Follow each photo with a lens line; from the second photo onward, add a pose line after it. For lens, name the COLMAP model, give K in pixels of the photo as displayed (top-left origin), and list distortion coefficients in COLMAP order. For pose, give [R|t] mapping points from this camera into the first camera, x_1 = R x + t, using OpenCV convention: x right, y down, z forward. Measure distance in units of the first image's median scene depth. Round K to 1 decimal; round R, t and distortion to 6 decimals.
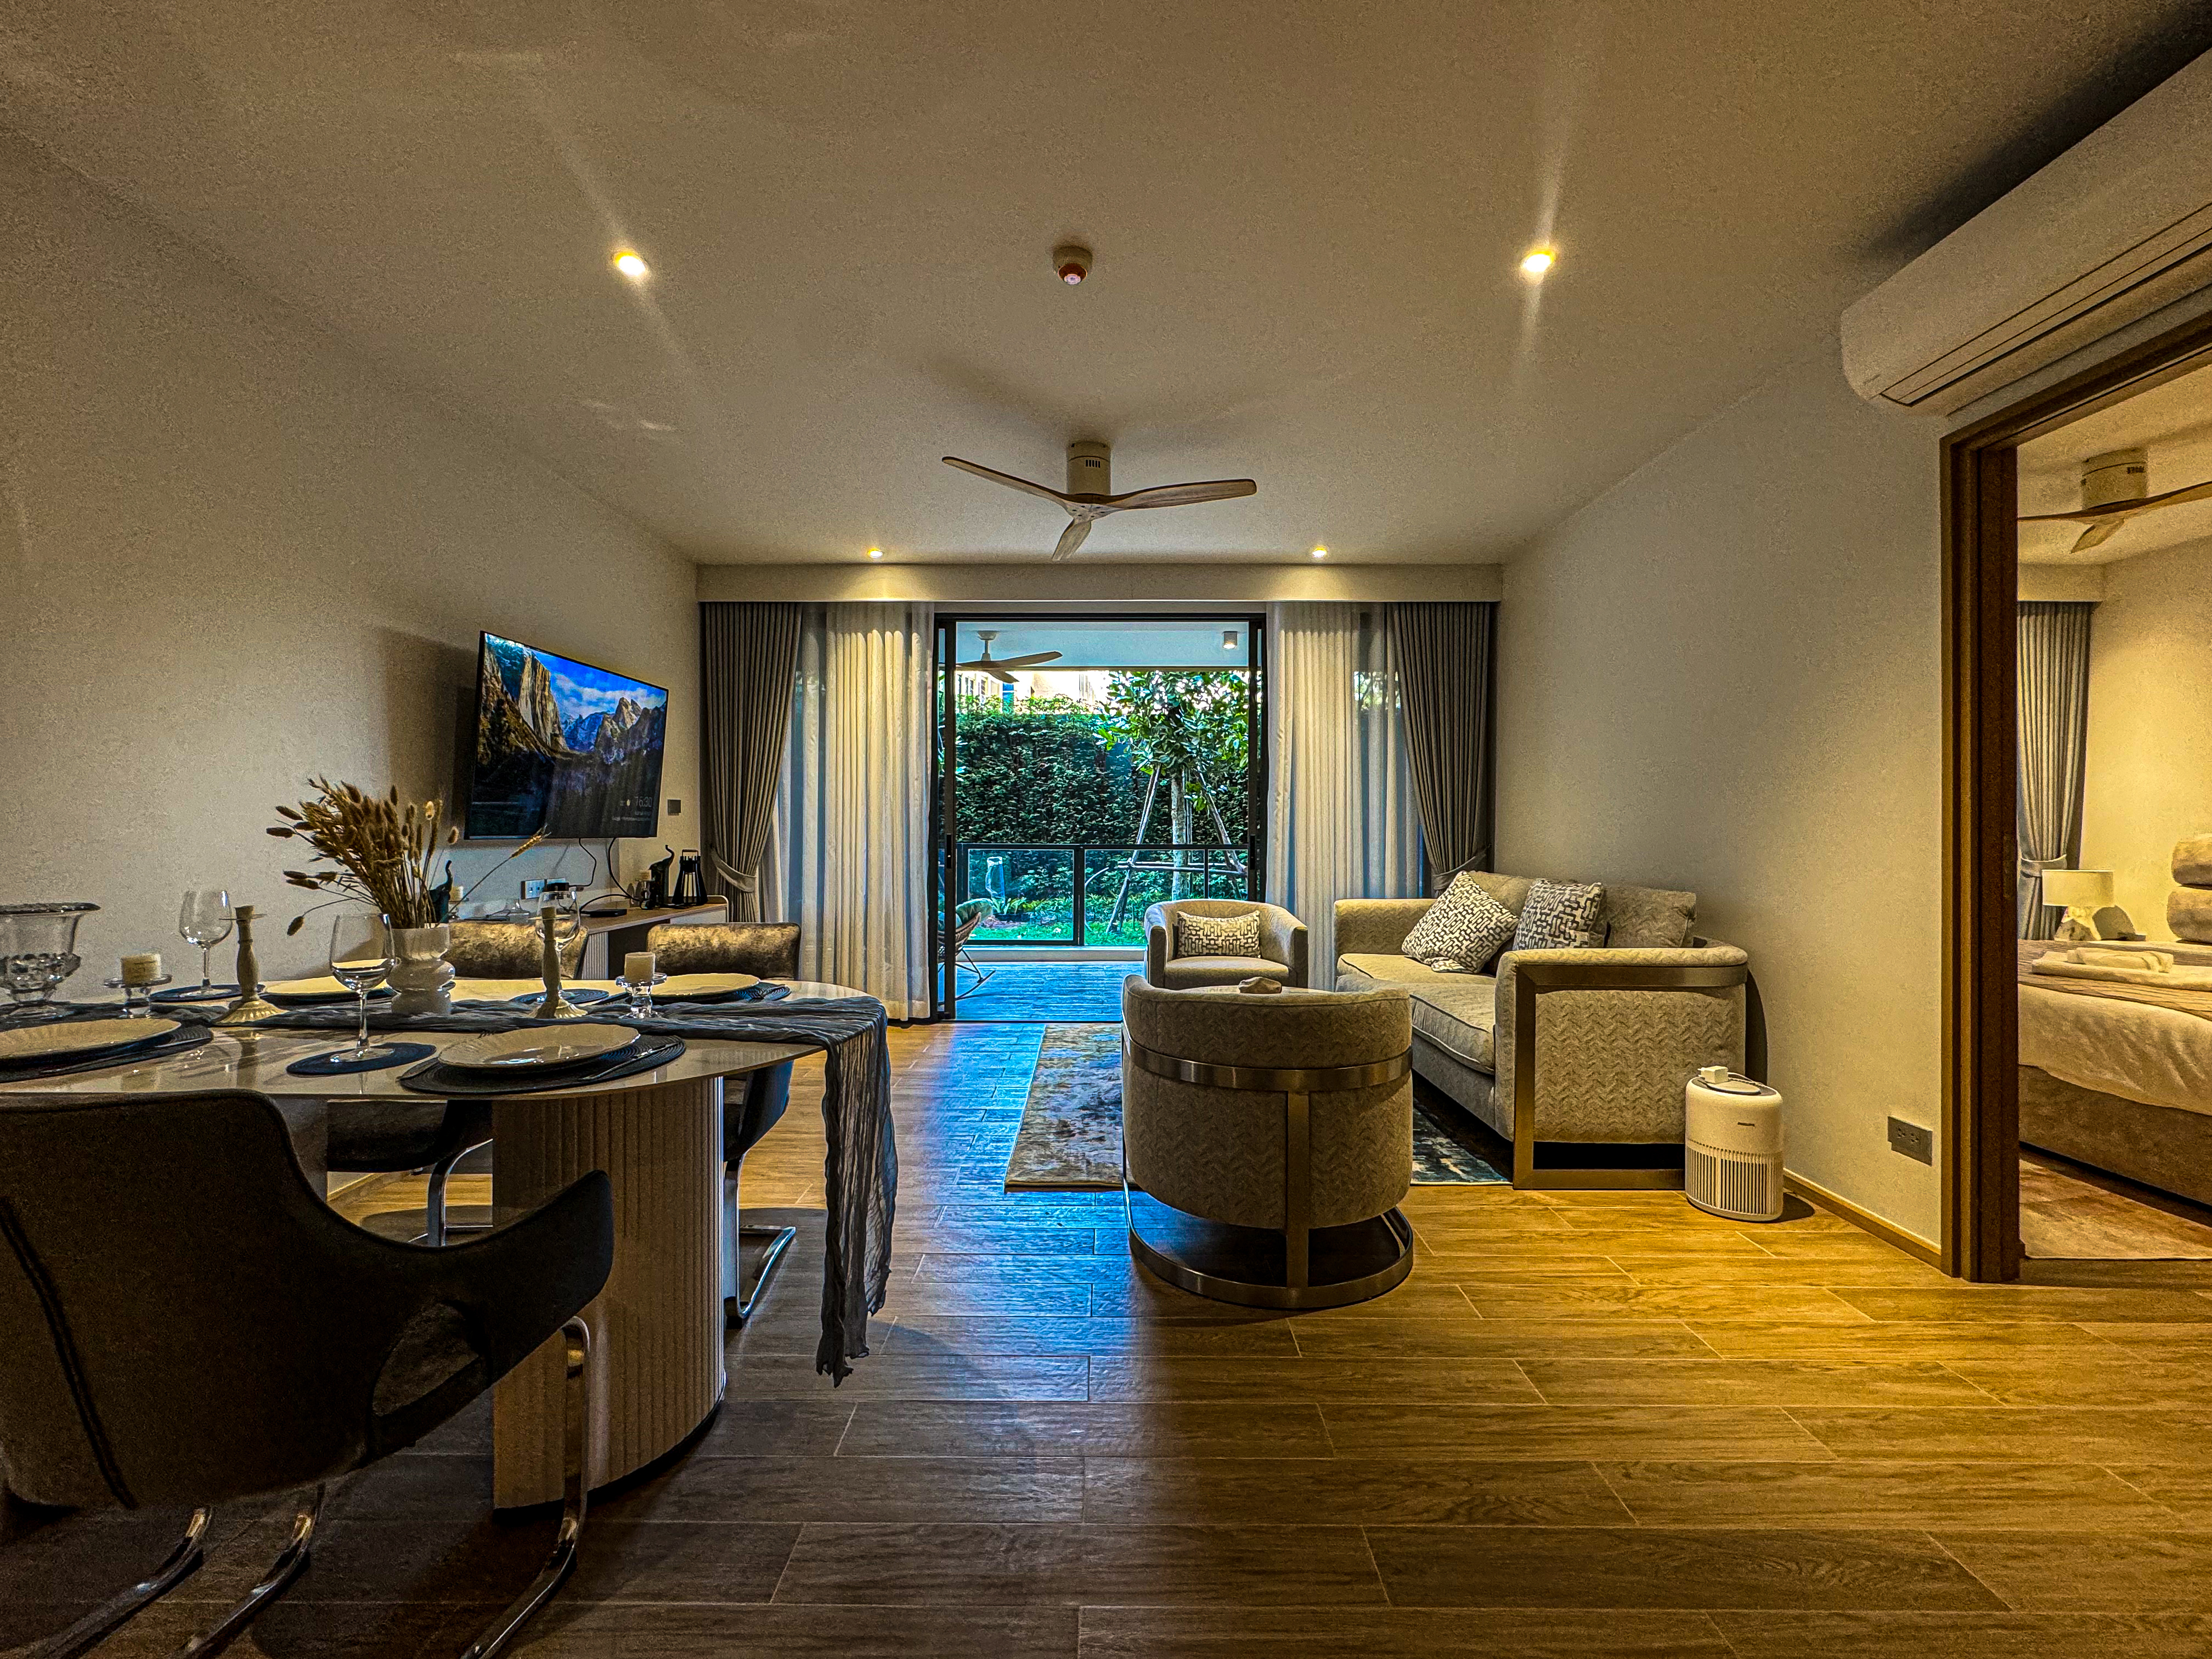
lens RADIAL K [[883.7, 0, 1107.6], [0, 883.7, 826.9], [0, 0, 1]] dist [-0.003011, 0.000713]
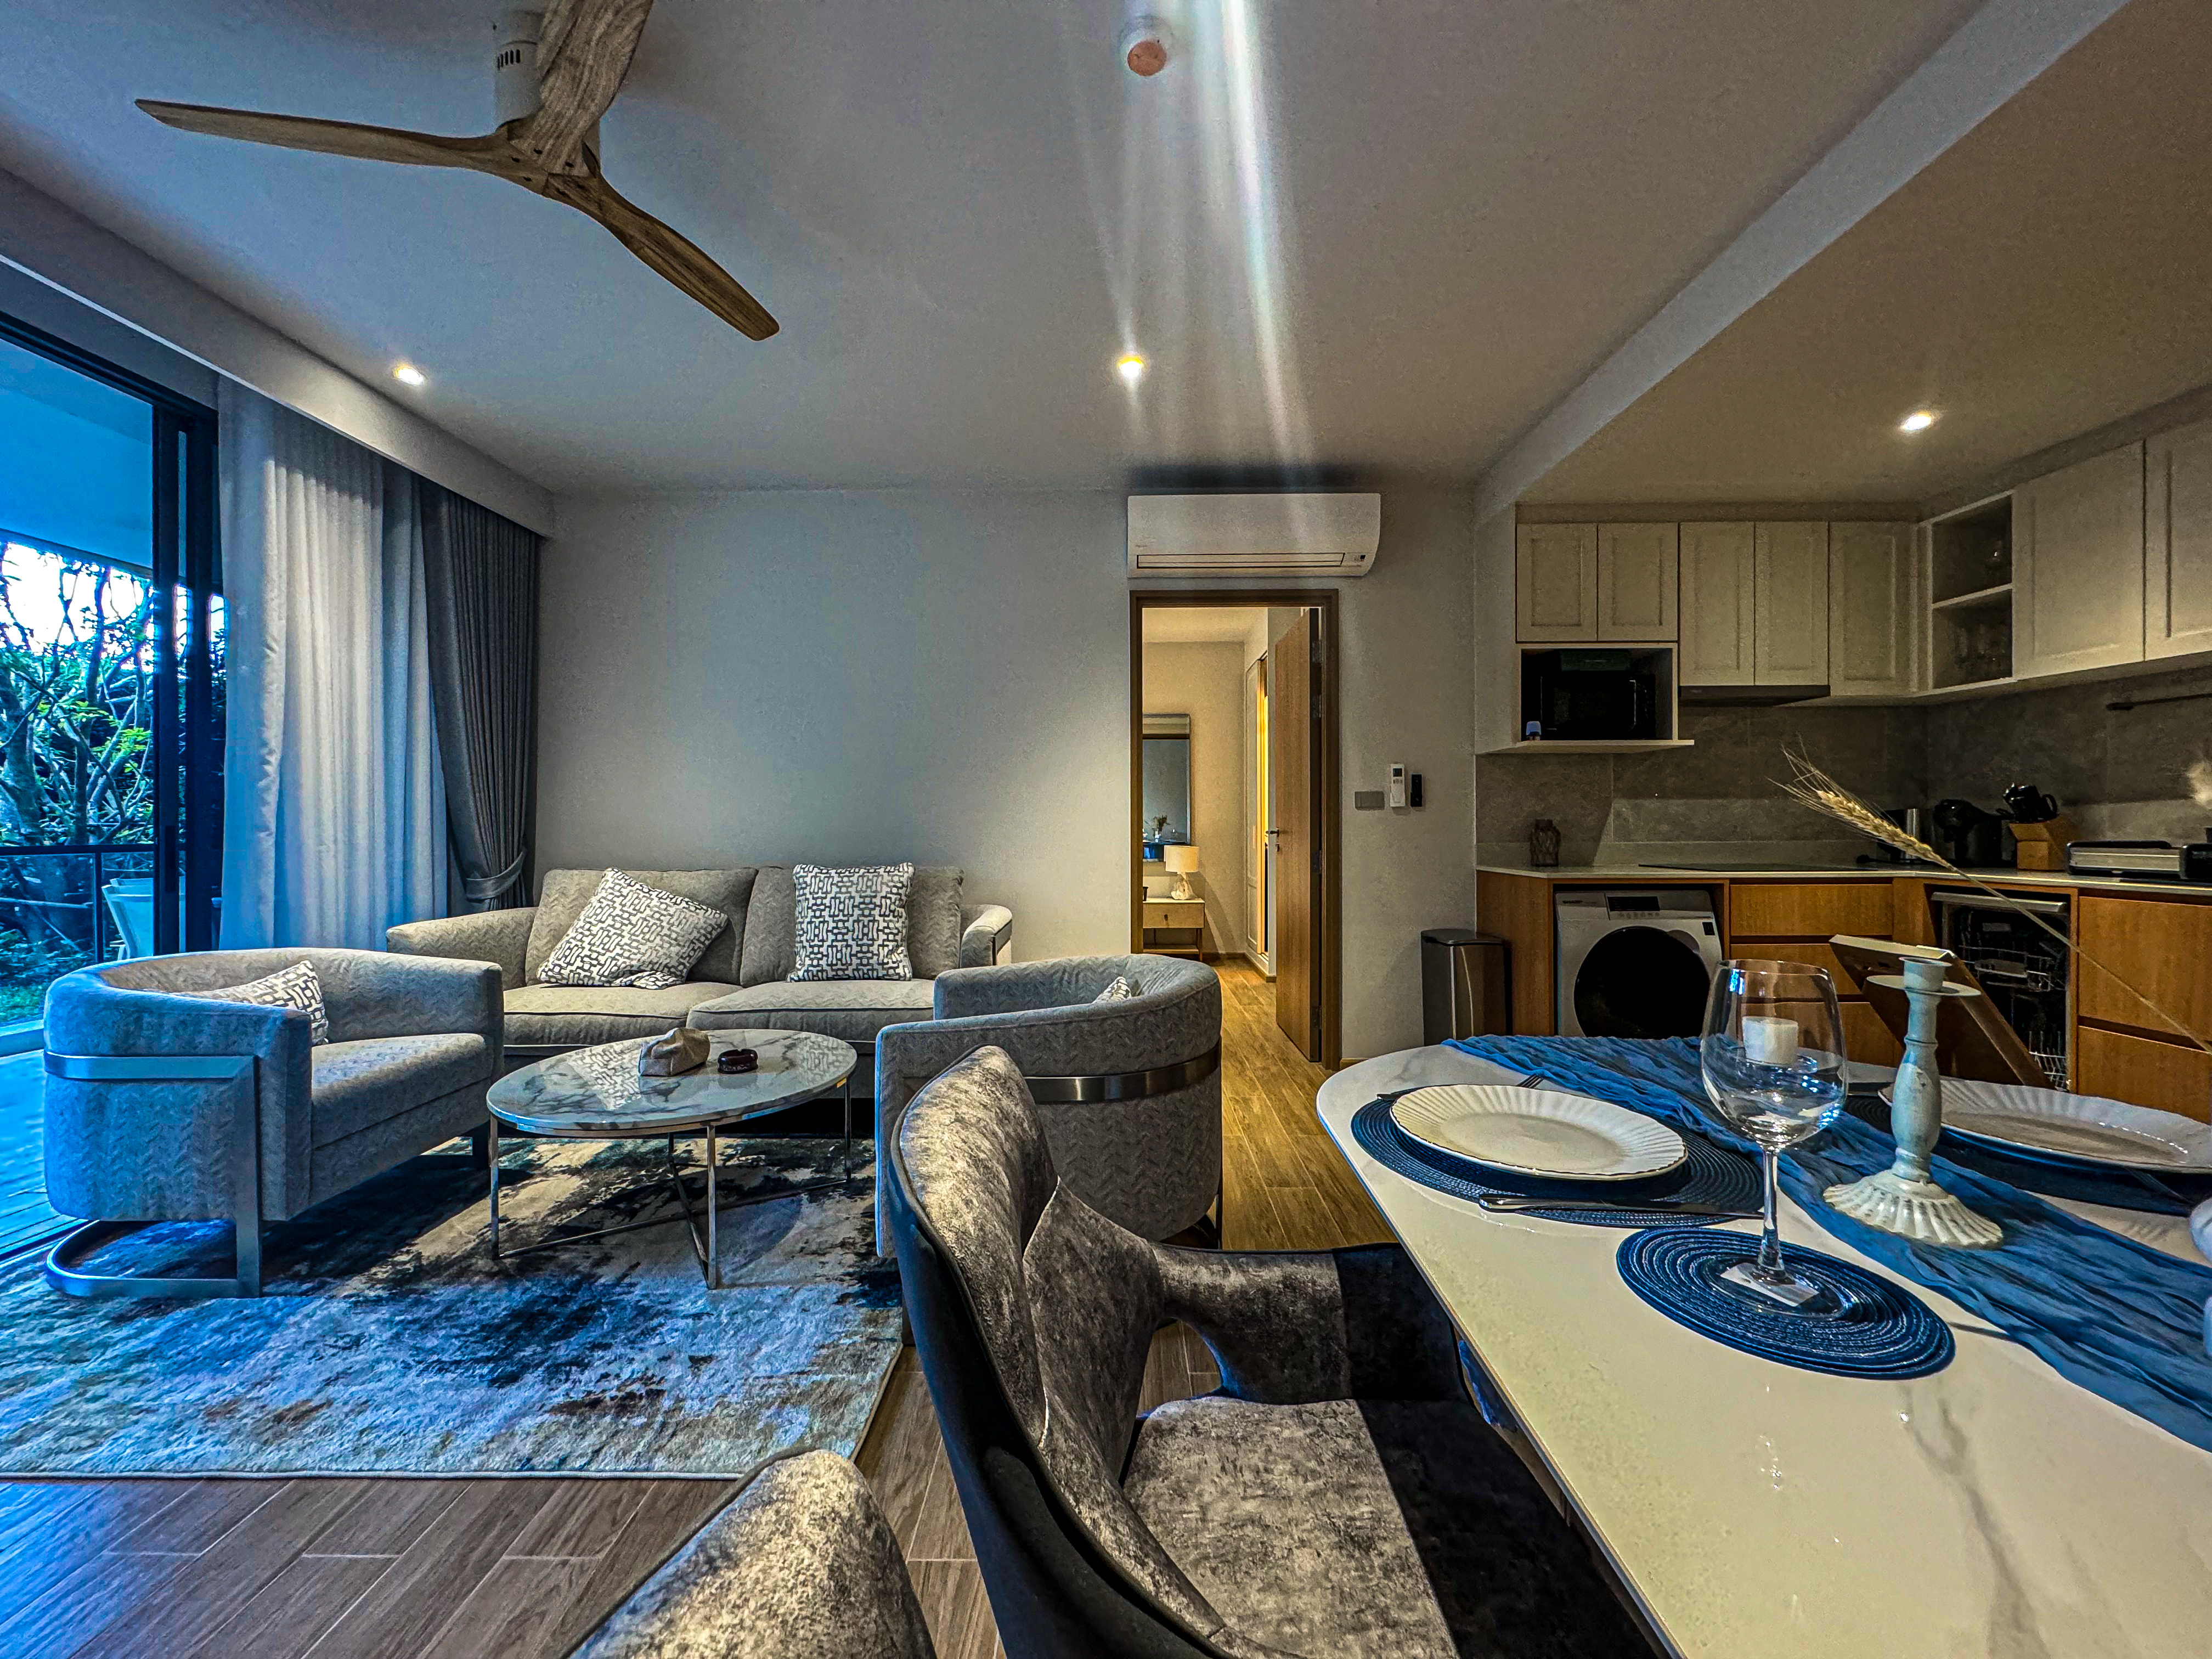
lens RADIAL K [[883.7, 0, 1108.6], [0, 883.7, 827.5], [0, 0, 1]] dist [-0.003011, 0.000713]
pose [[0.007240, -0.004866, 0.999962, -0.565578], [-0.001582, 0.999987, 0.004878, 0.011371], [-0.999973, -0.001617, 0.007232, 0.735873]]
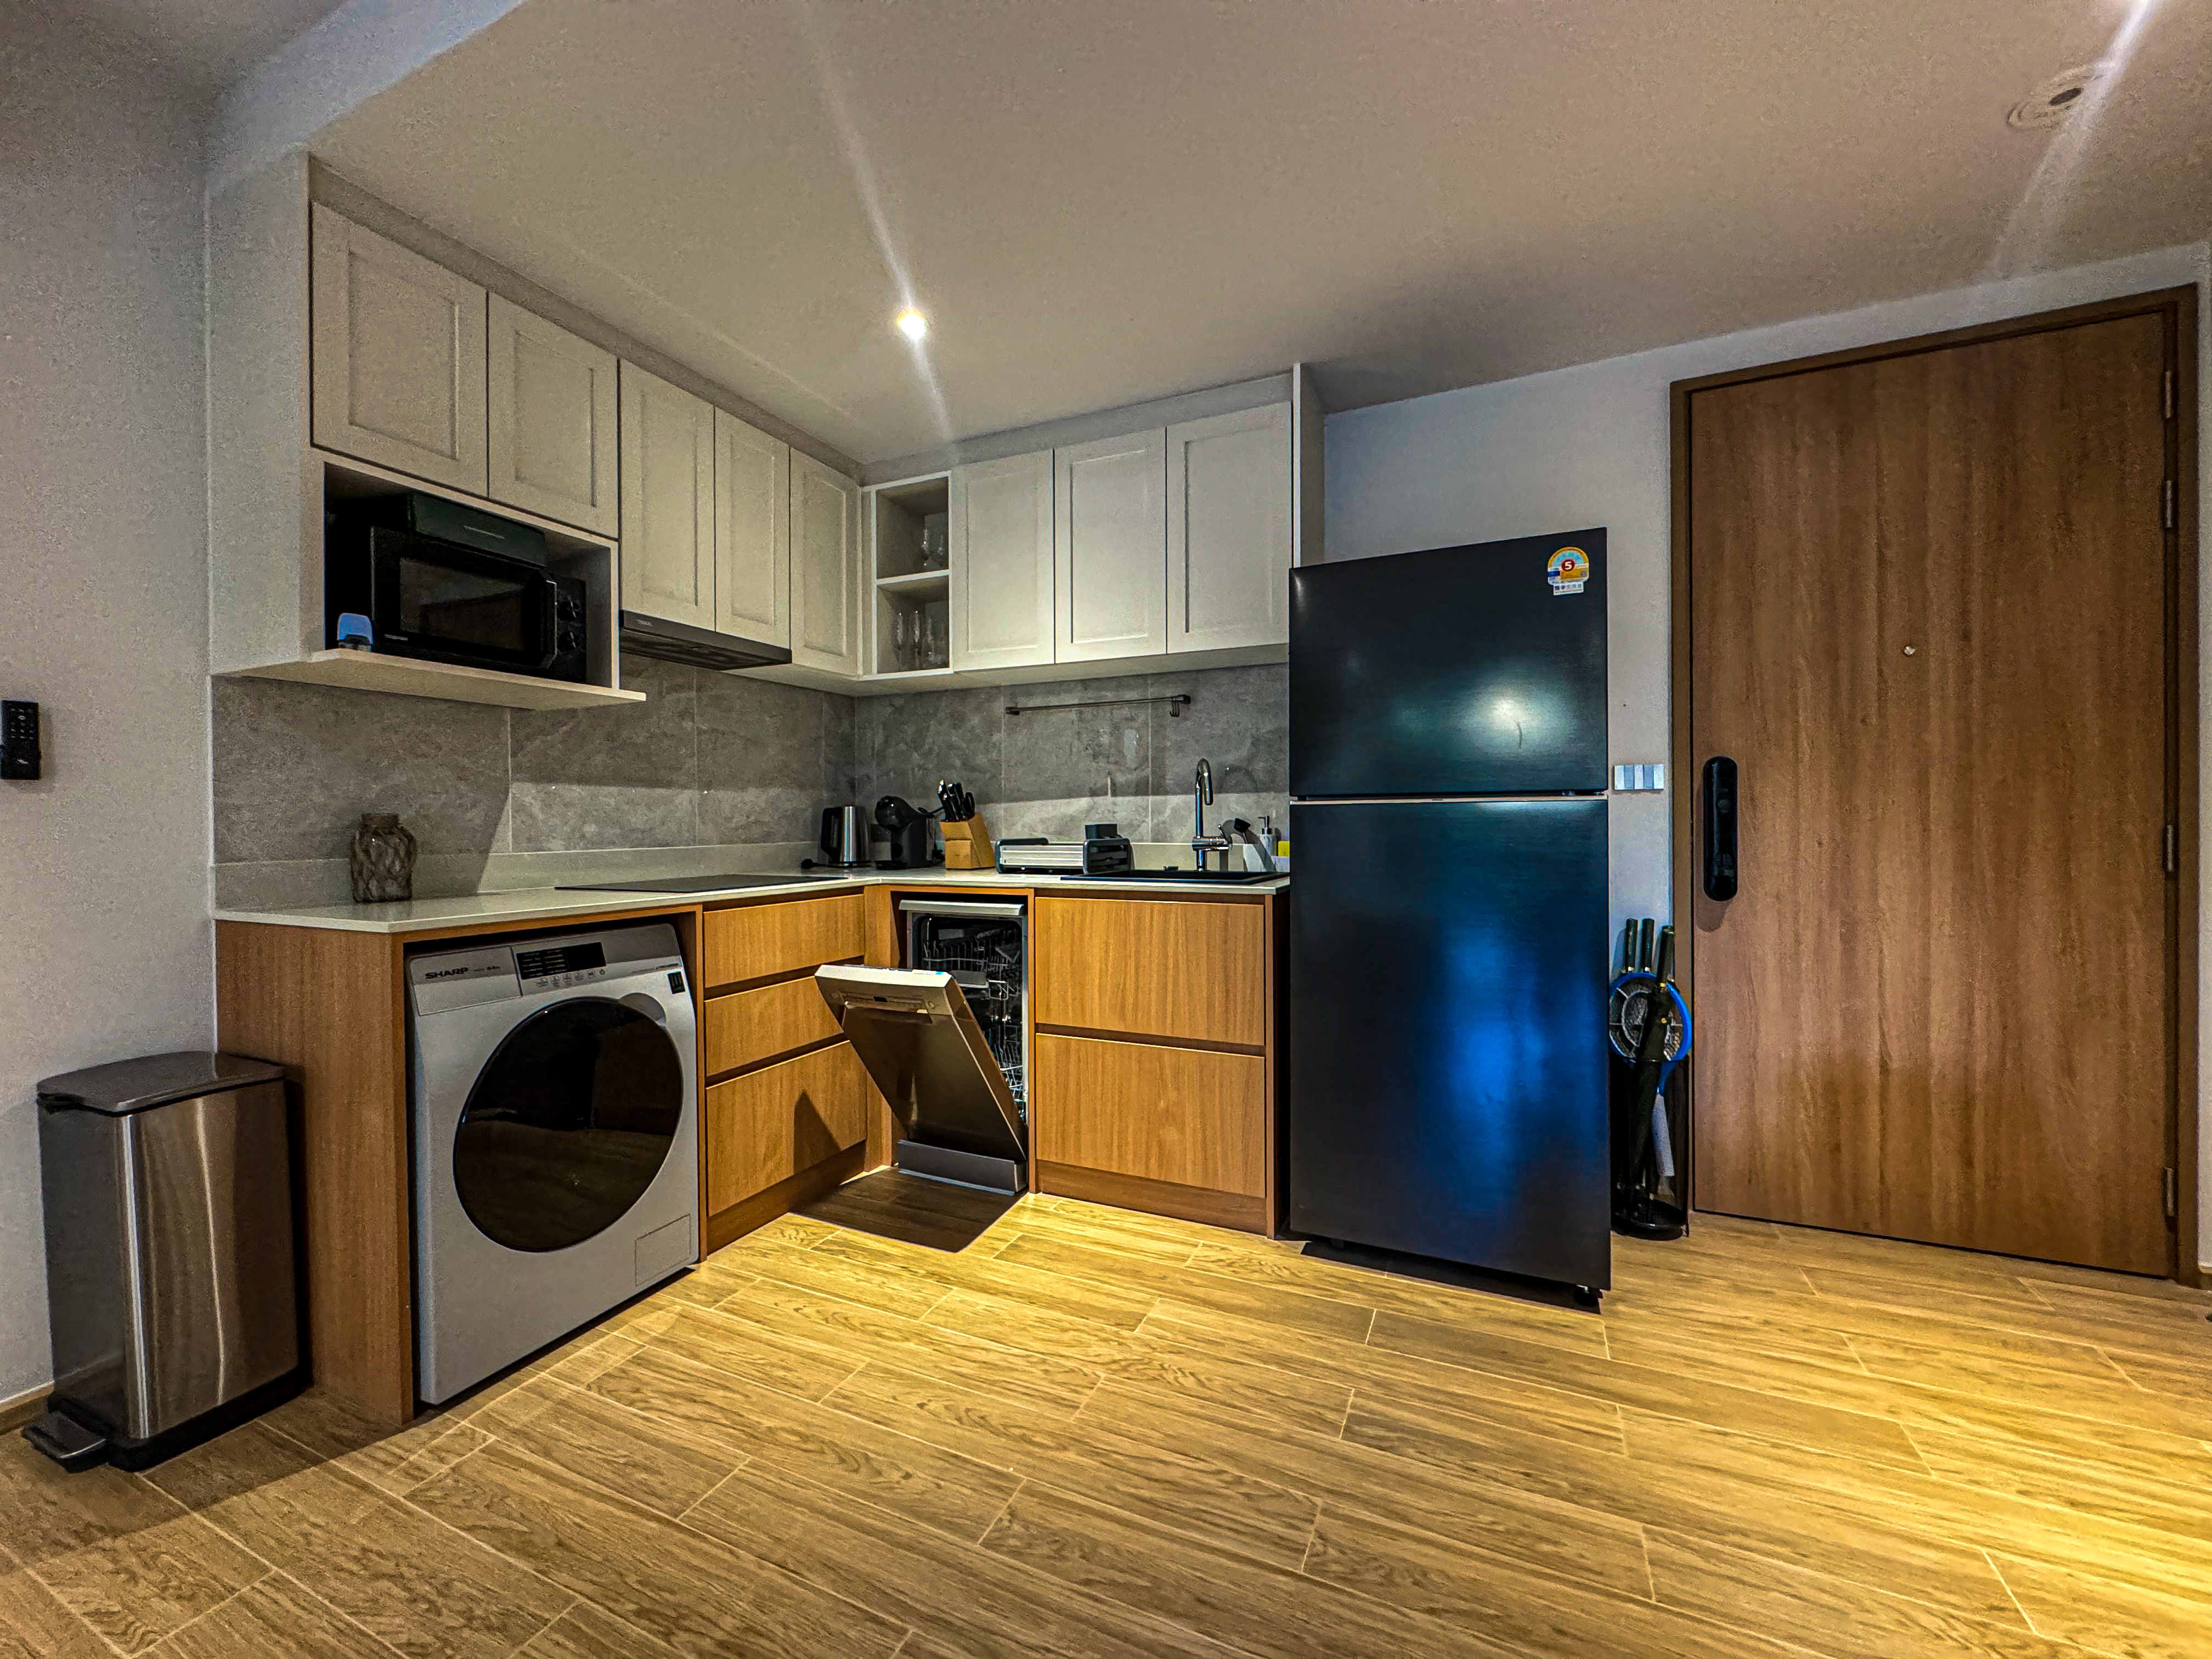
lens RADIAL K [[883.7, 0, 1105.1], [0, 883.7, 829.0], [0, 0, 1]] dist [-0.003011, 0.000713]
pose [[-0.908359, 0.003147, 0.418180, -0.102623], [0.004000, 0.999991, 0.001164, 0.017616], [-0.418172, 0.002730, -0.908364, 0.512258]]
